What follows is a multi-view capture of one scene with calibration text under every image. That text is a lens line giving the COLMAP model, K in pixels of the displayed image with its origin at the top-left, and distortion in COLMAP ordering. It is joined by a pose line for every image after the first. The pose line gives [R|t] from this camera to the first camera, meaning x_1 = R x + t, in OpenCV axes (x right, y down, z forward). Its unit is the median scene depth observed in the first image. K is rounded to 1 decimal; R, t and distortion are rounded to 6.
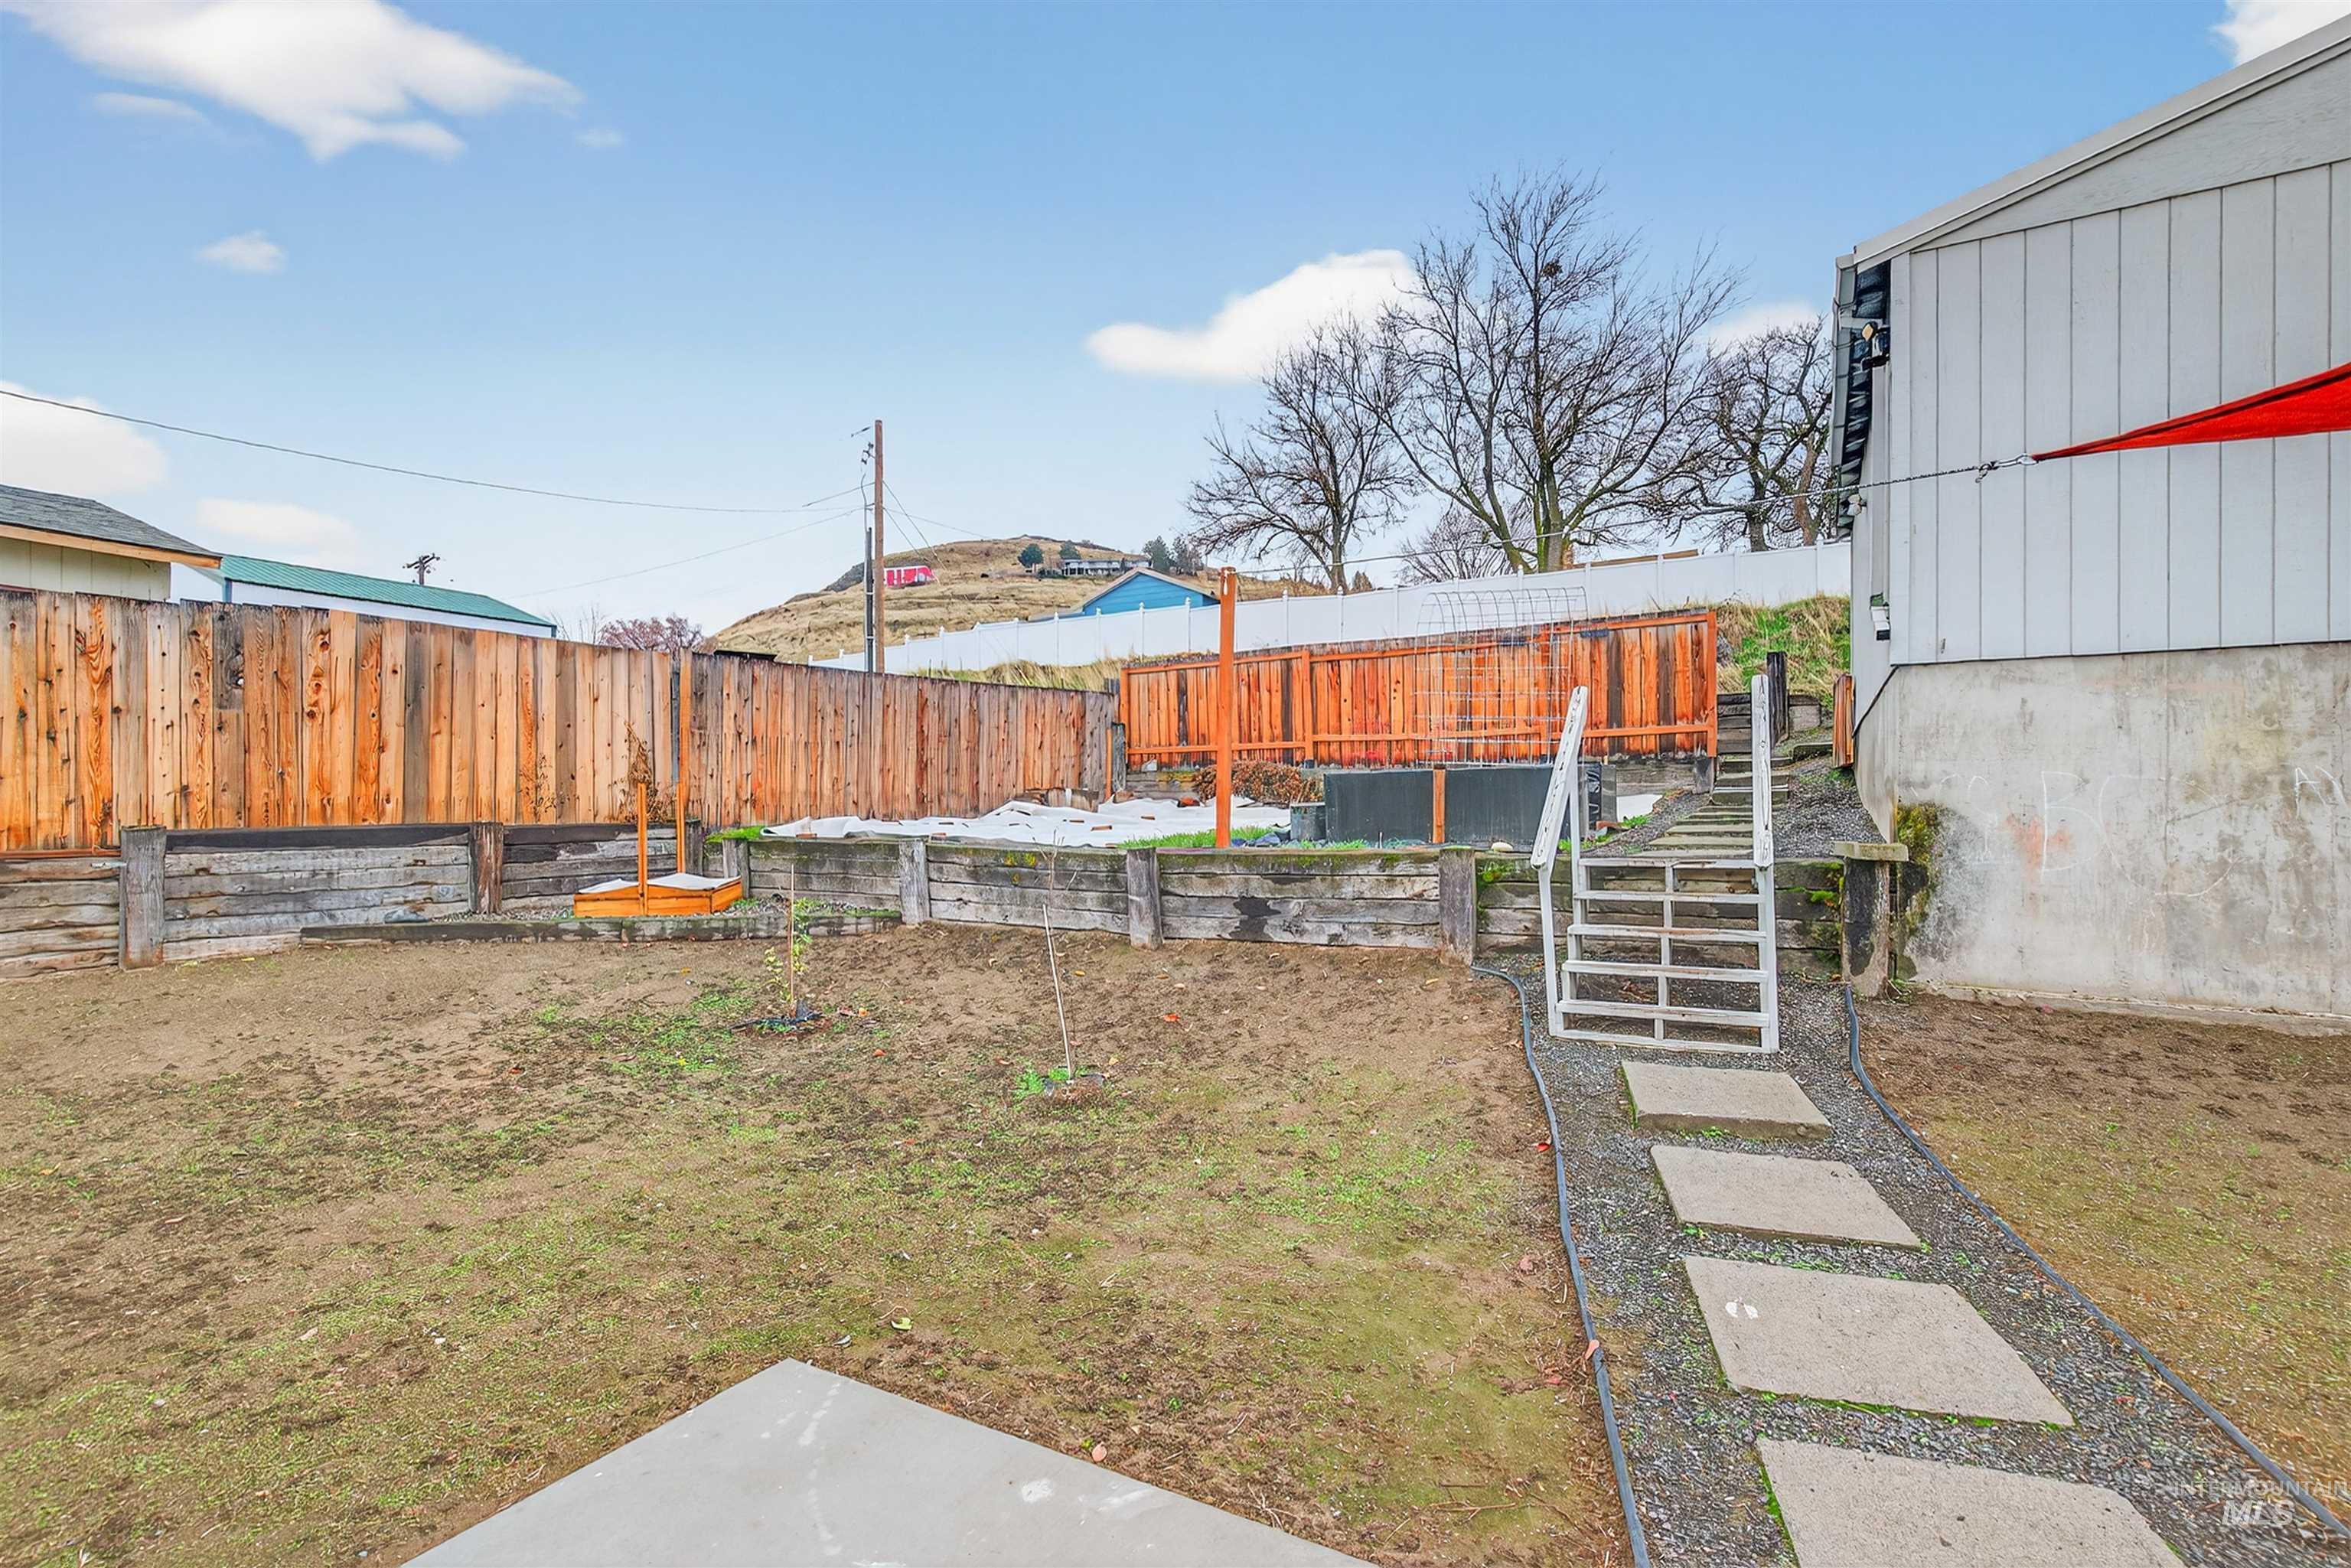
lens RADIAL K [[1075.2, 0, 1180.2], [0, 1075.2, 804.7], [0, 0, 1]] dist [-0.001770, 0.001415]
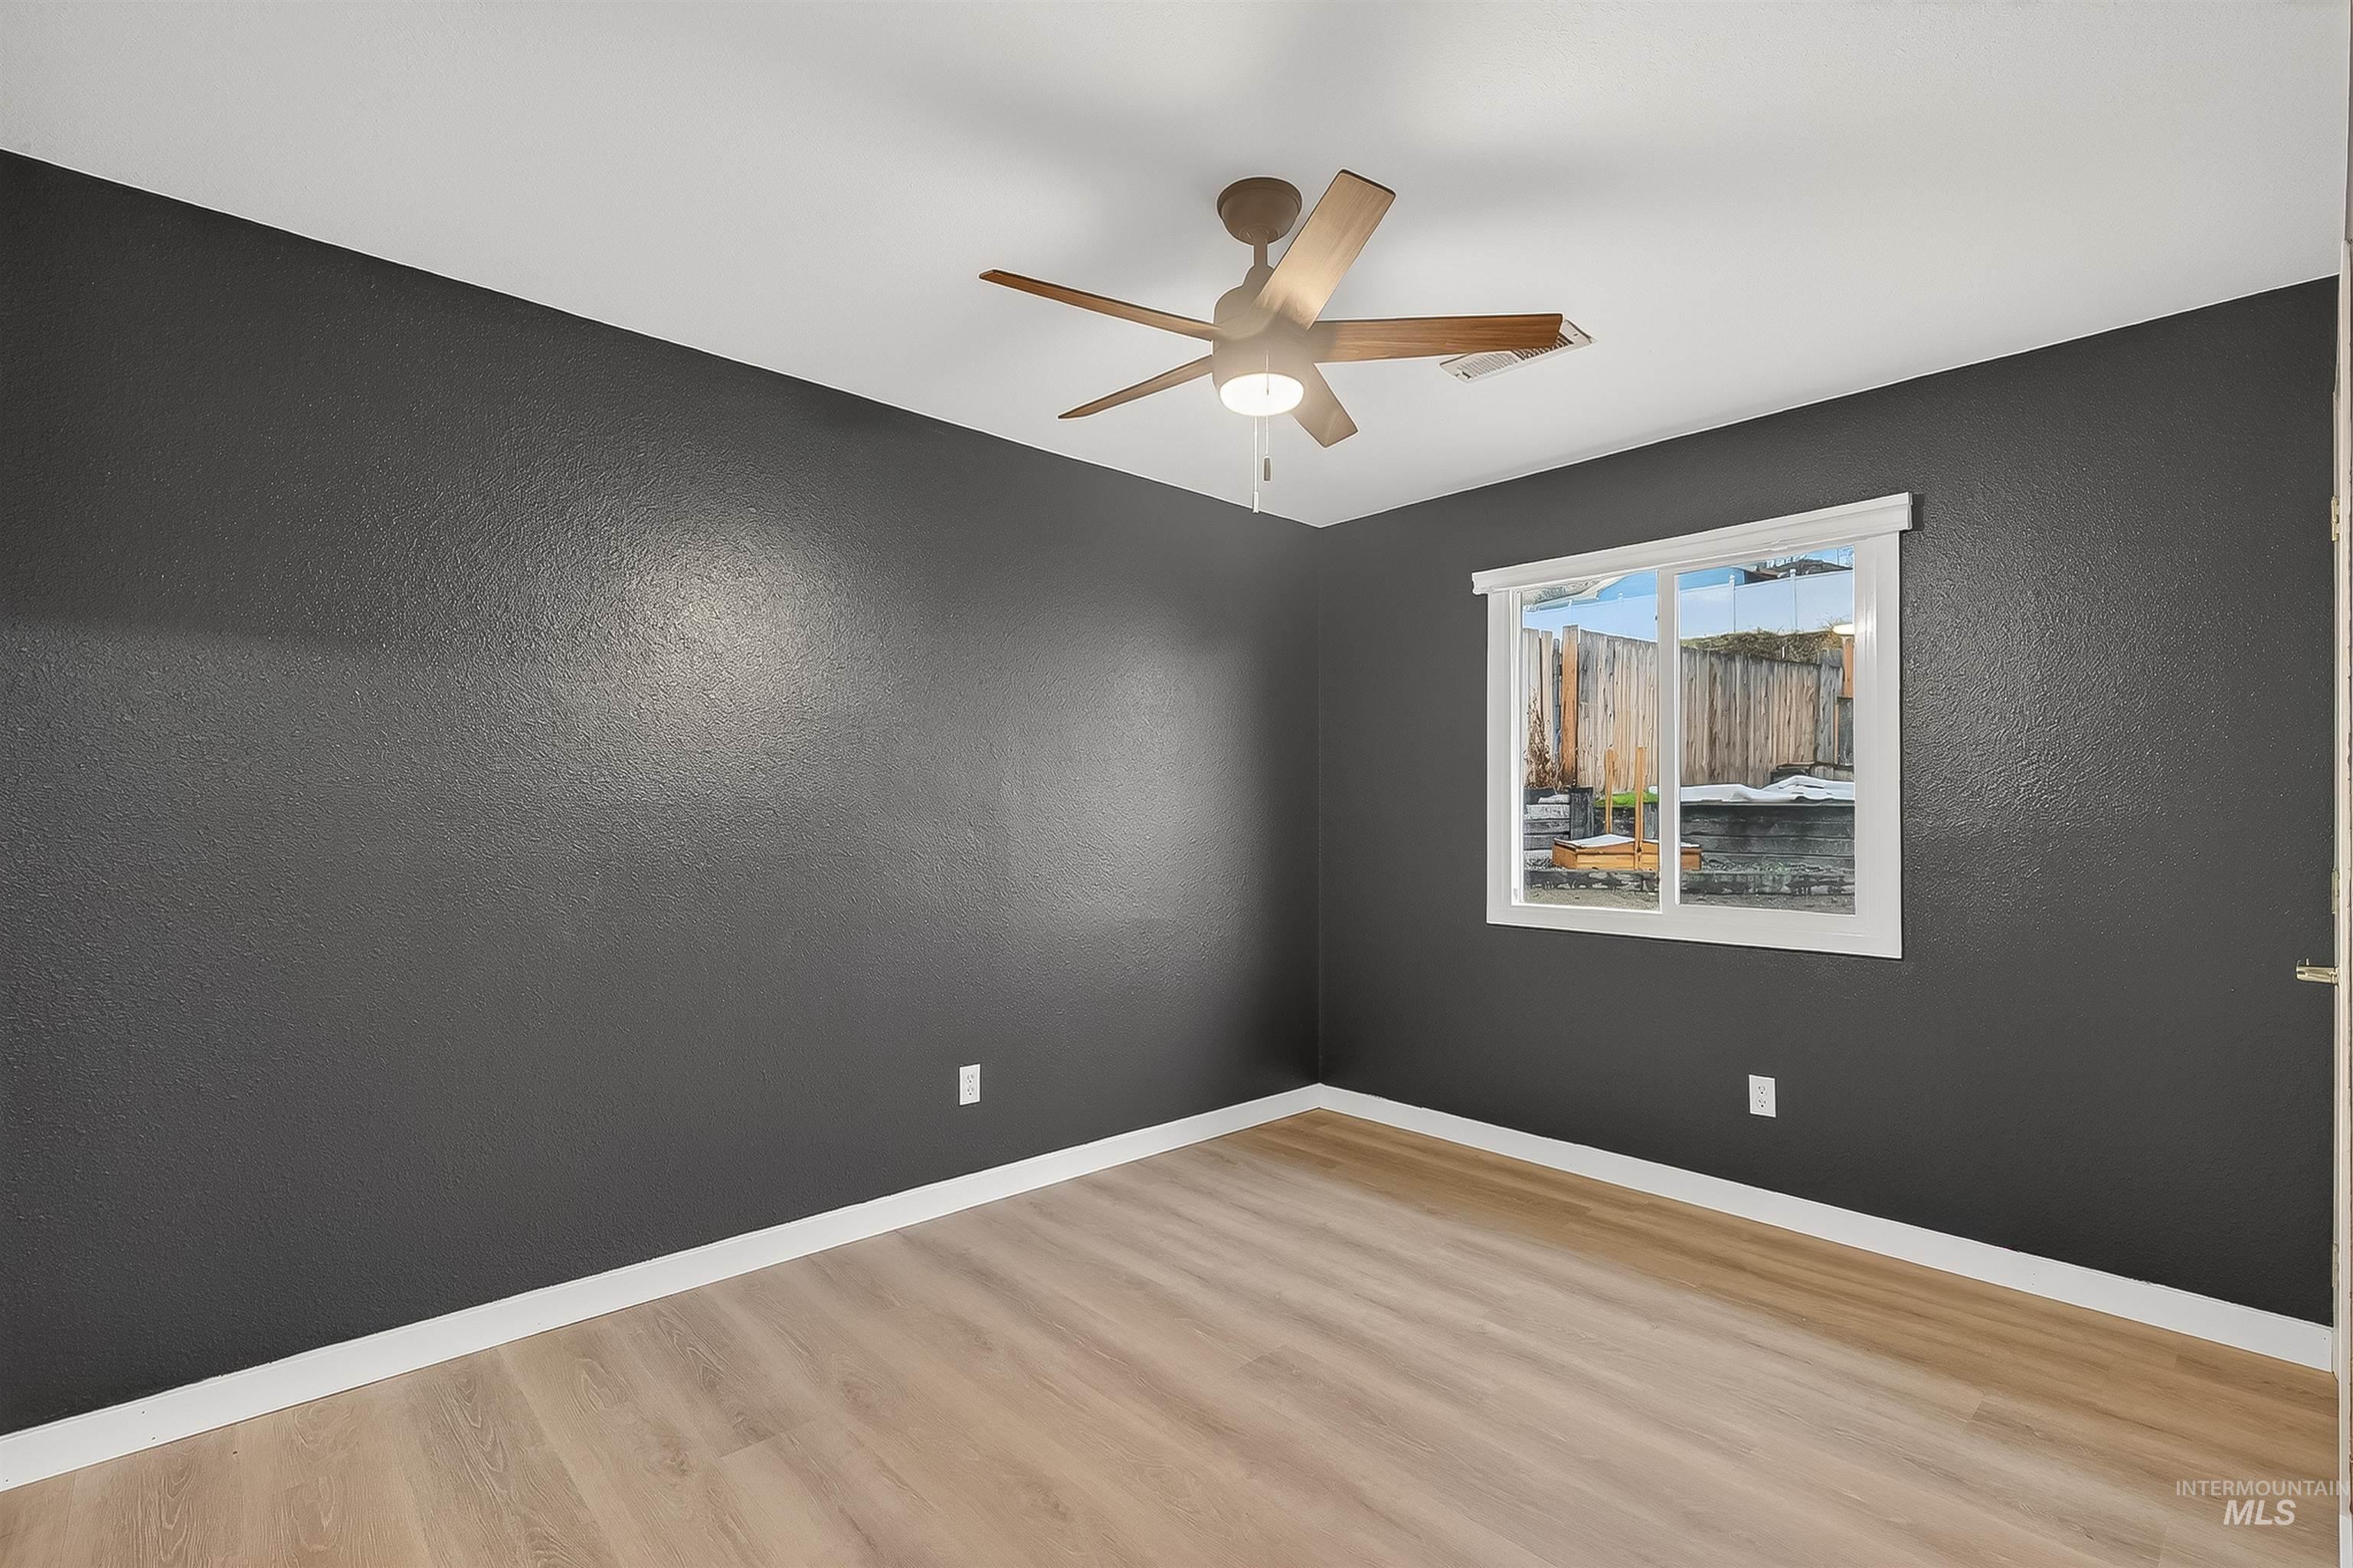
lens RADIAL K [[1076.2, 0, 1193.9], [0, 1076.2, 798.9], [0, 0, 1]] dist [-0.001770, 0.001415]
pose [[0.954835, 0.003360, -0.297118, -0.486306], [-0.004754, 0.999981, -0.003967, 0.030951], [0.297099, 0.005200, 0.954833, -0.130850]]
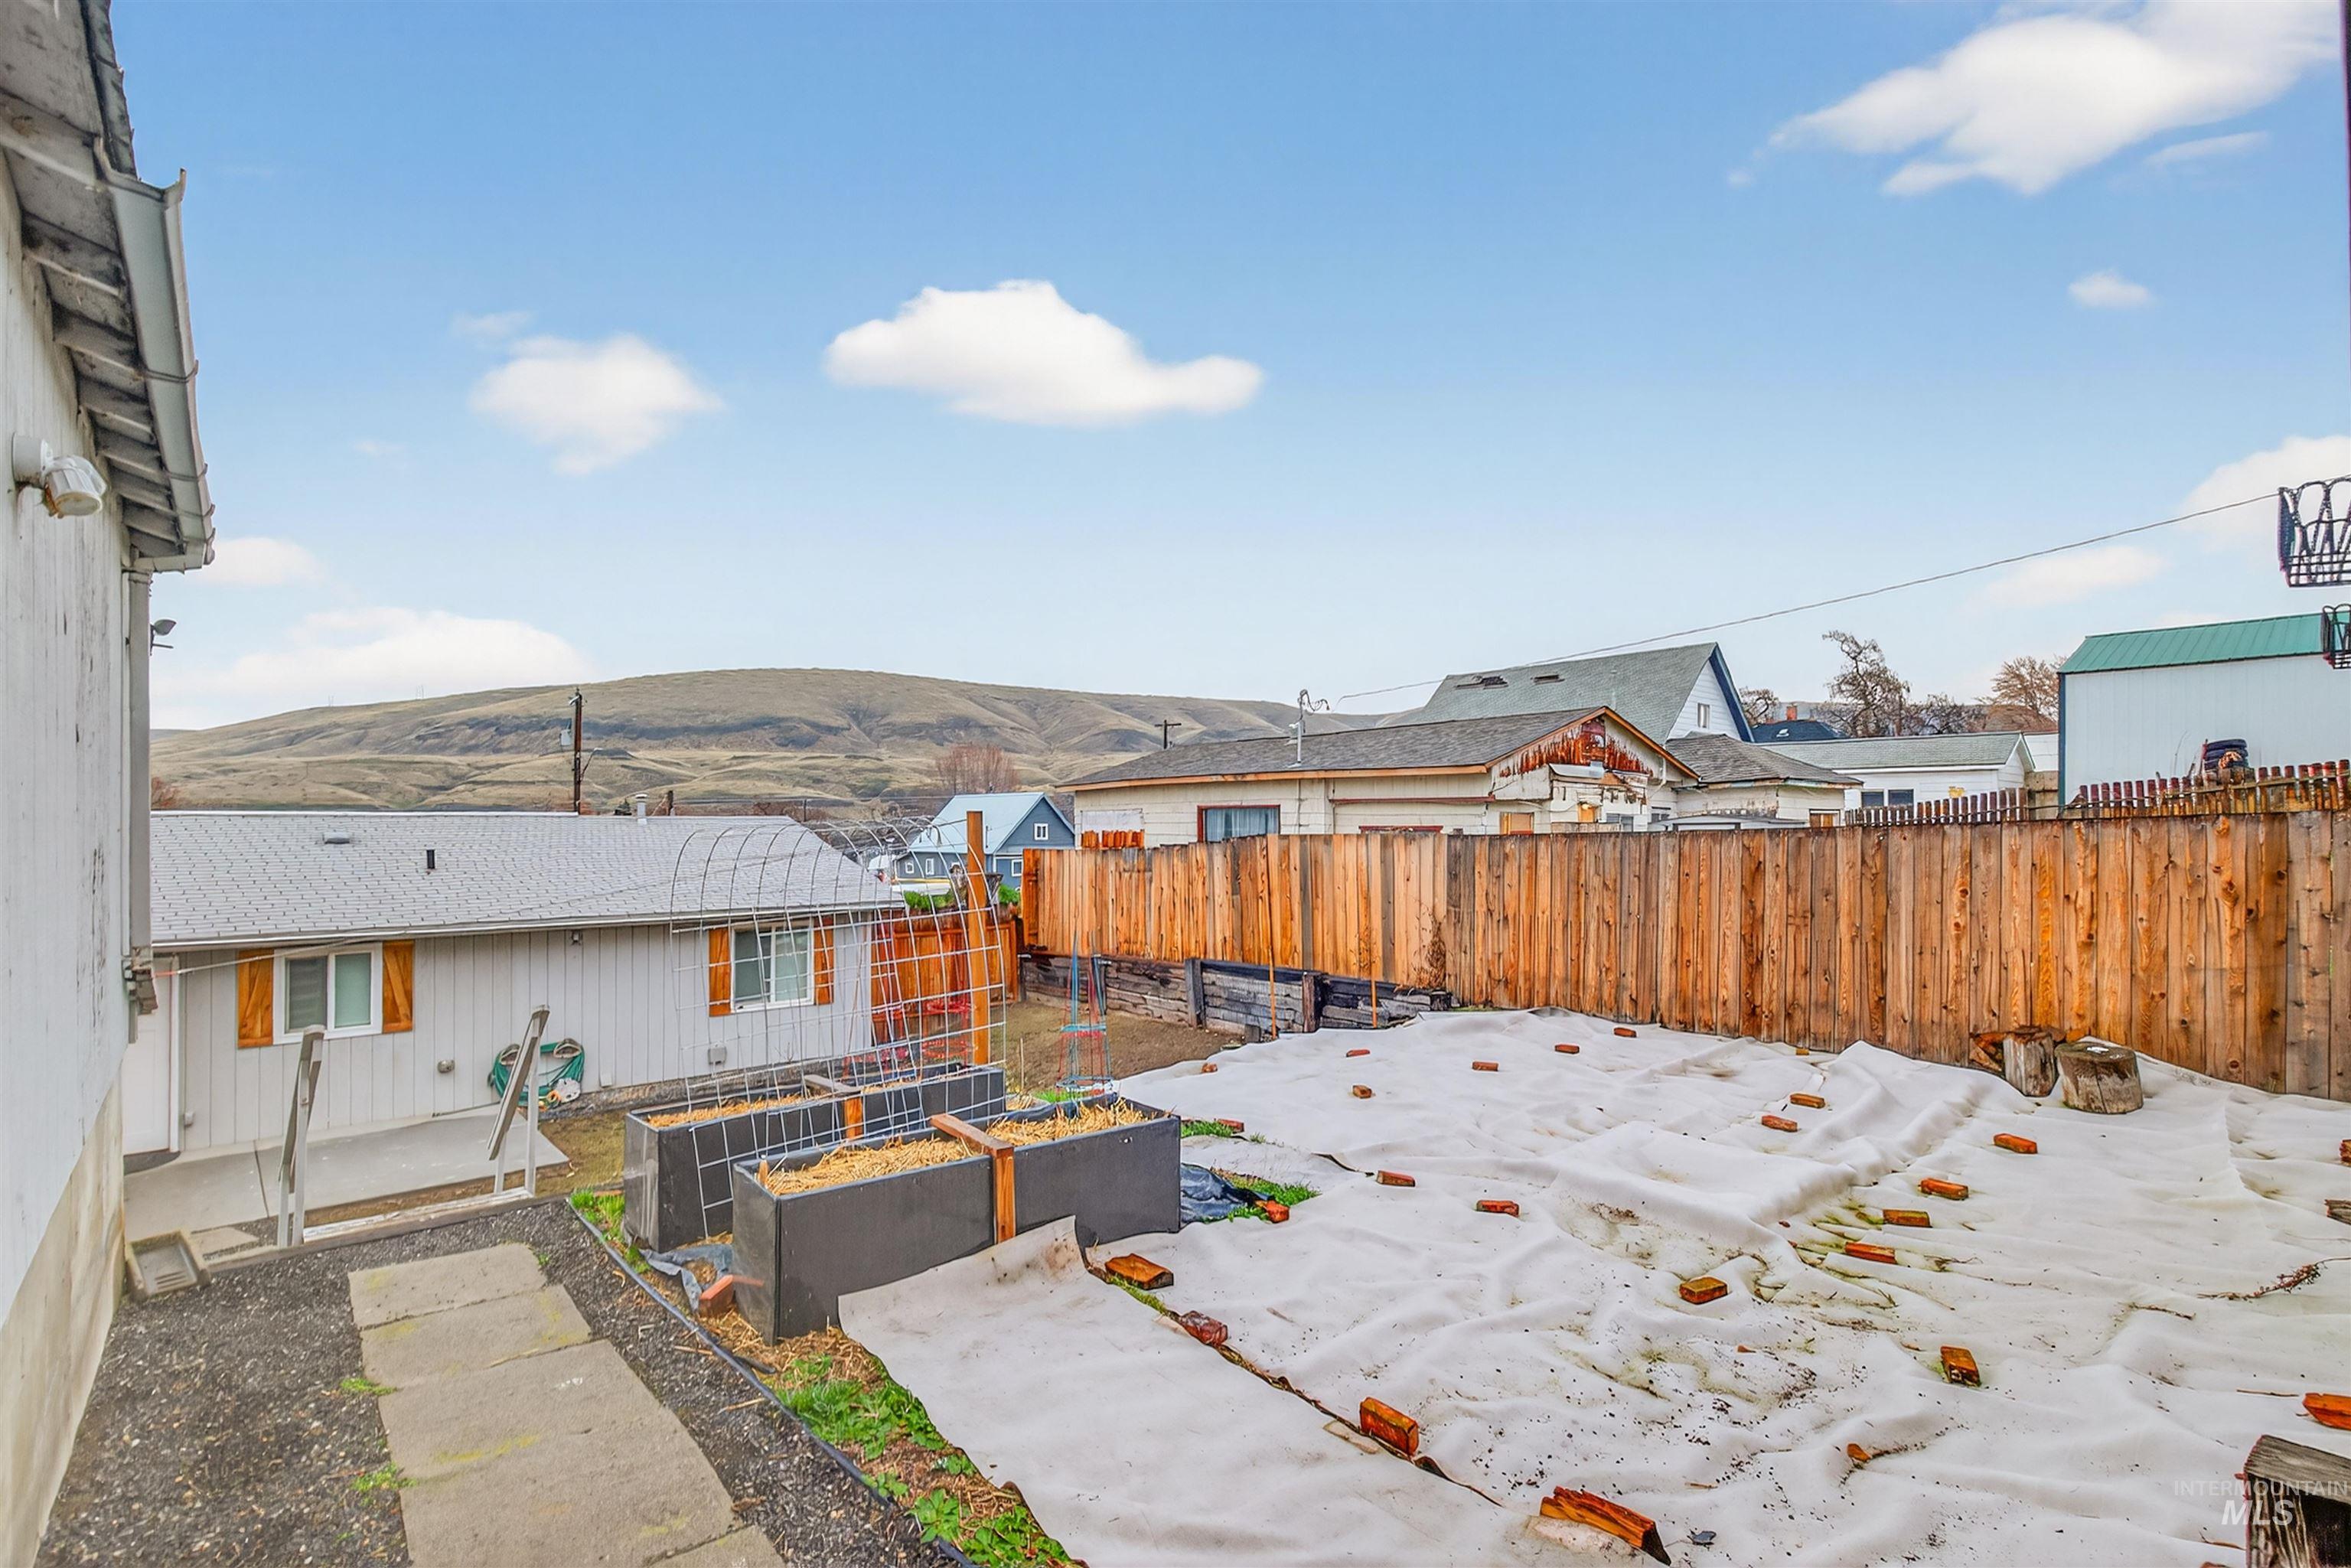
lens RADIAL K [[1075.2, 0, 1185.8], [0, 1075.2, 818.3], [0, 0, 1]] dist [-0.001770, 0.001415]
pose [[-0.321703, -0.001500, -0.946839, 0.617506], [0.007786, 0.999961, -0.004230, -0.150765], [0.946808, -0.008733, -0.321679, 1.059127]]
